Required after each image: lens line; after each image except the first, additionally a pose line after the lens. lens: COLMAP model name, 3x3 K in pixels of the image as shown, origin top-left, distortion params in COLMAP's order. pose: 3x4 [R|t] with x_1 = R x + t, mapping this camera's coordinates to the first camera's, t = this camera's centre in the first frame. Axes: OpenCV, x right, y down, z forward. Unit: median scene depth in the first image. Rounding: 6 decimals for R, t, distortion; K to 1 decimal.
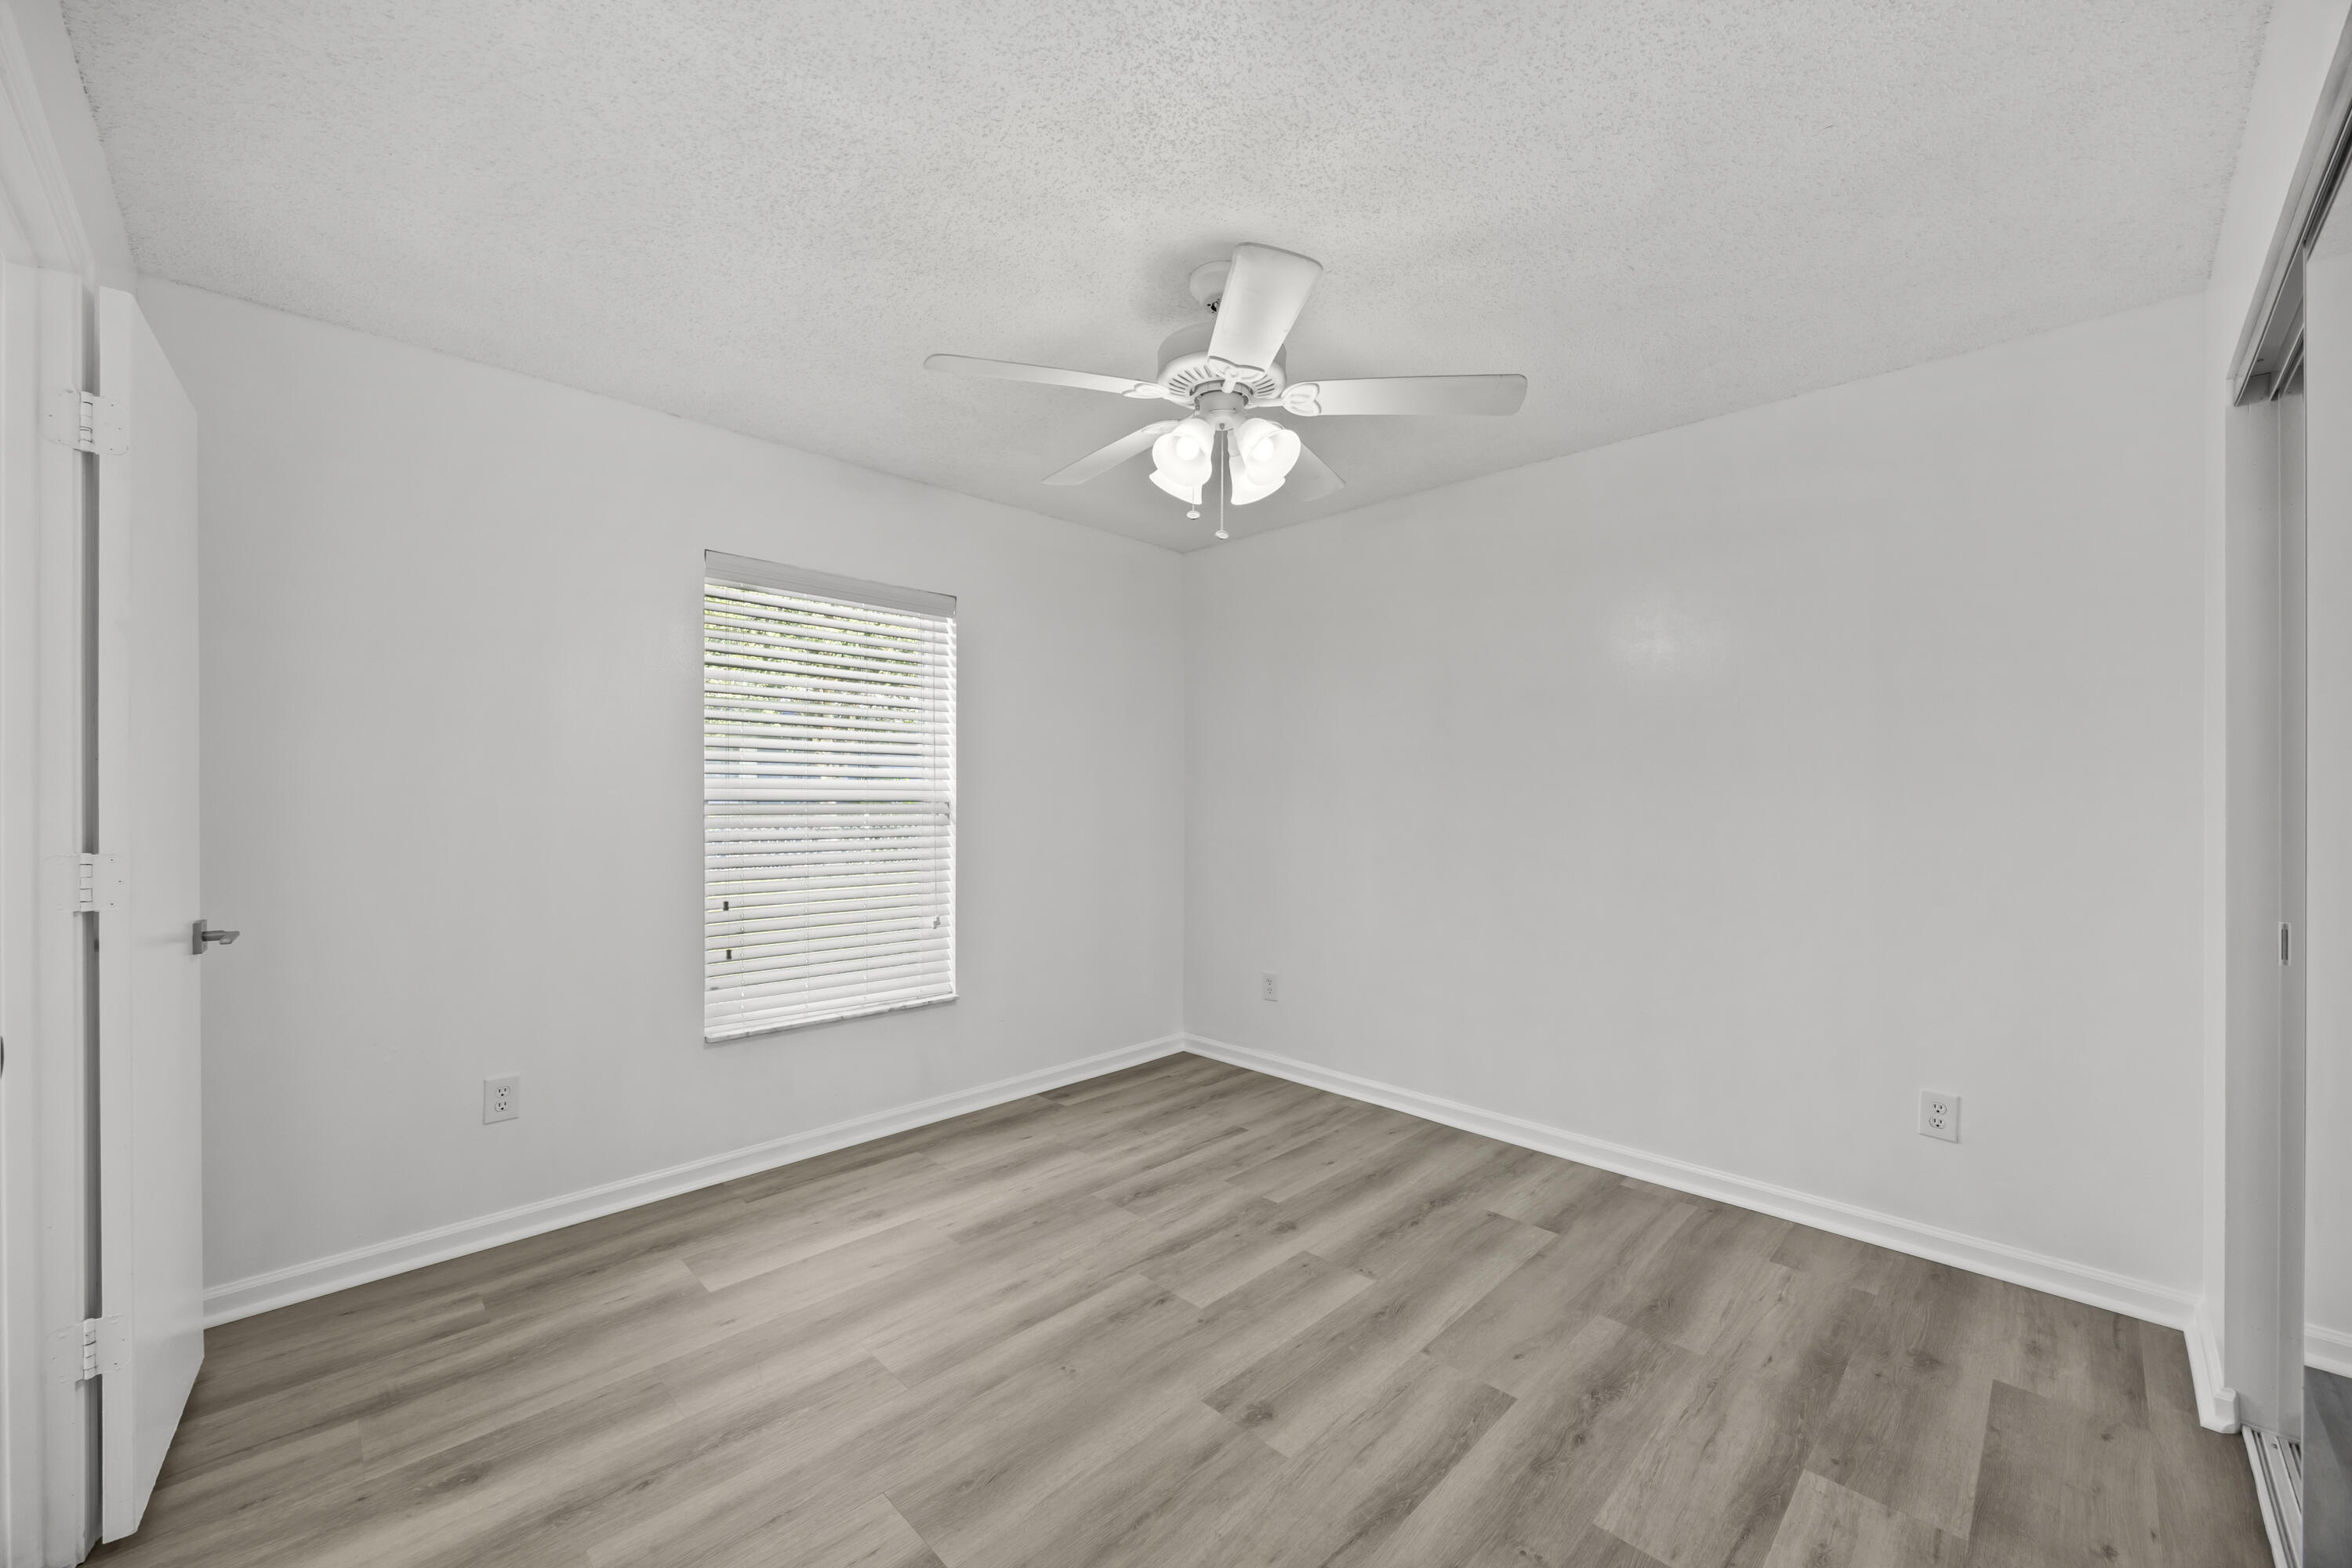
lens RADIAL K [[897.4, 0, 1181.2], [0, 897.4, 786.0], [0, 0, 1]] dist [-0.000667, 0.000226]
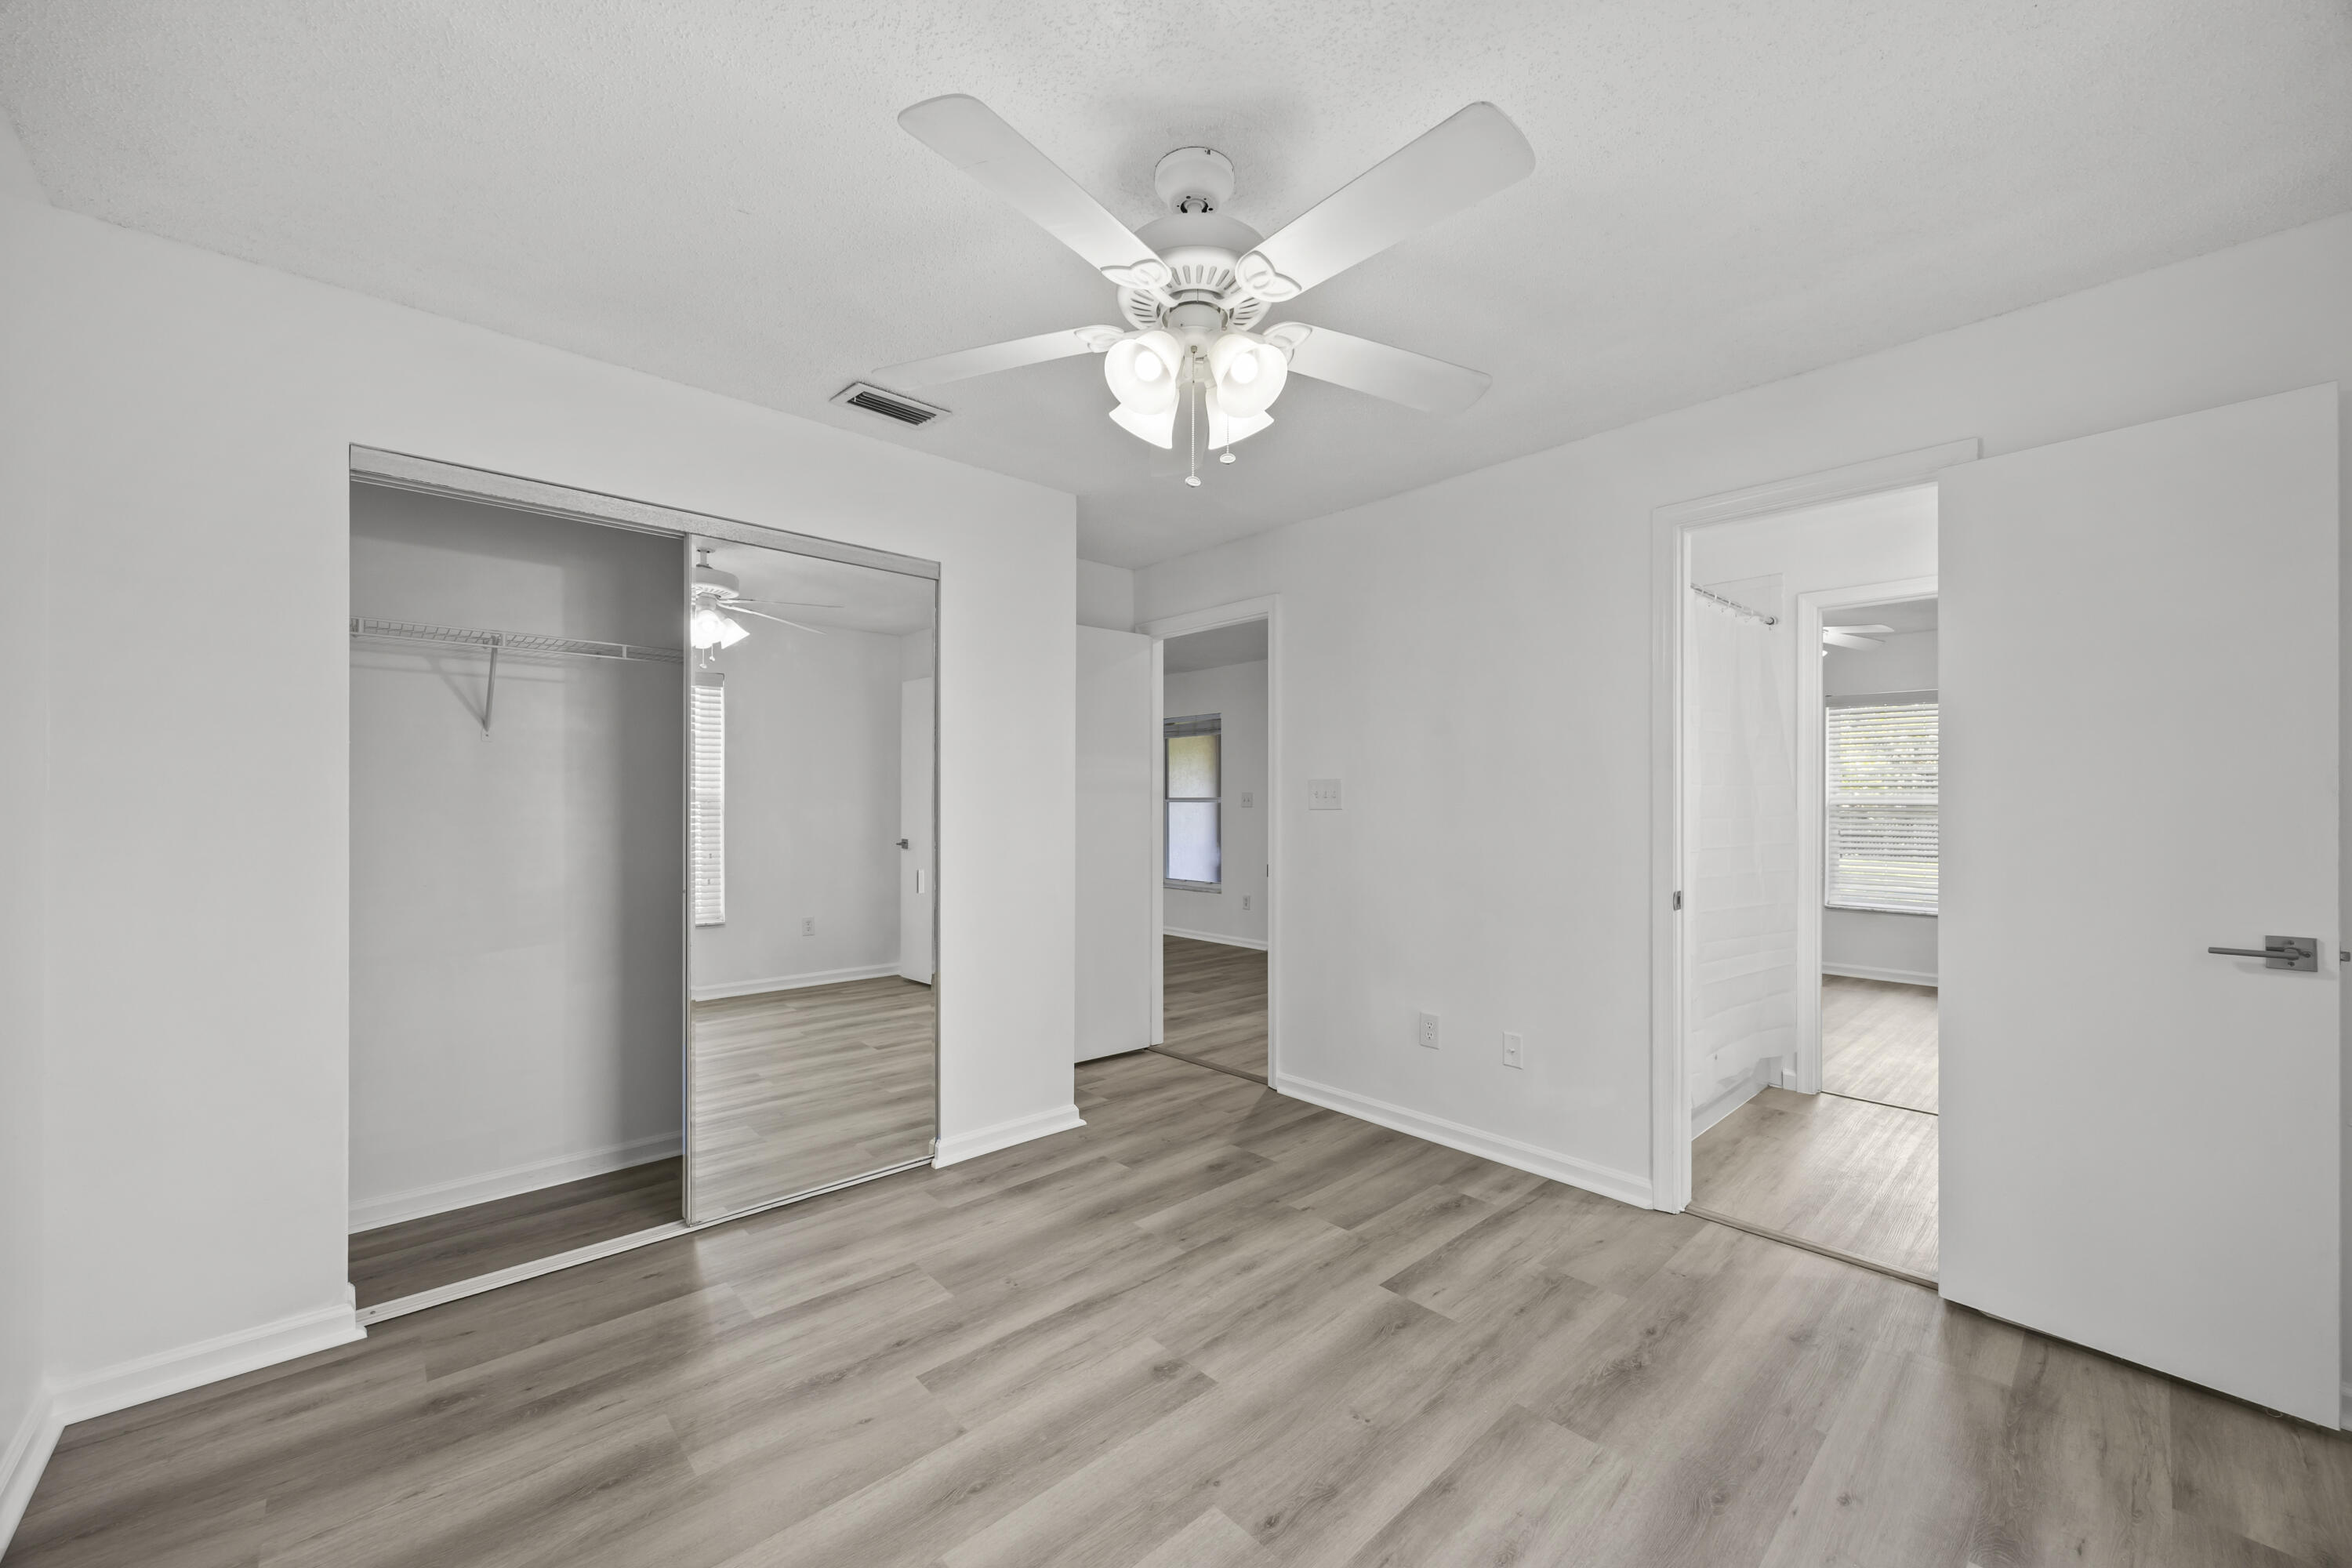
lens RADIAL K [[891.0, 0, 1181.8], [0, 891.0, 799.2], [0, 0, 1]] dist [-0.000954, -0.000014]
pose [[-0.999230, -0.000672, 0.039241, 0.024163], [-0.001472, 0.999792, -0.020361, 0.029615], [-0.039219, -0.020403, -0.999022, 1.970119]]
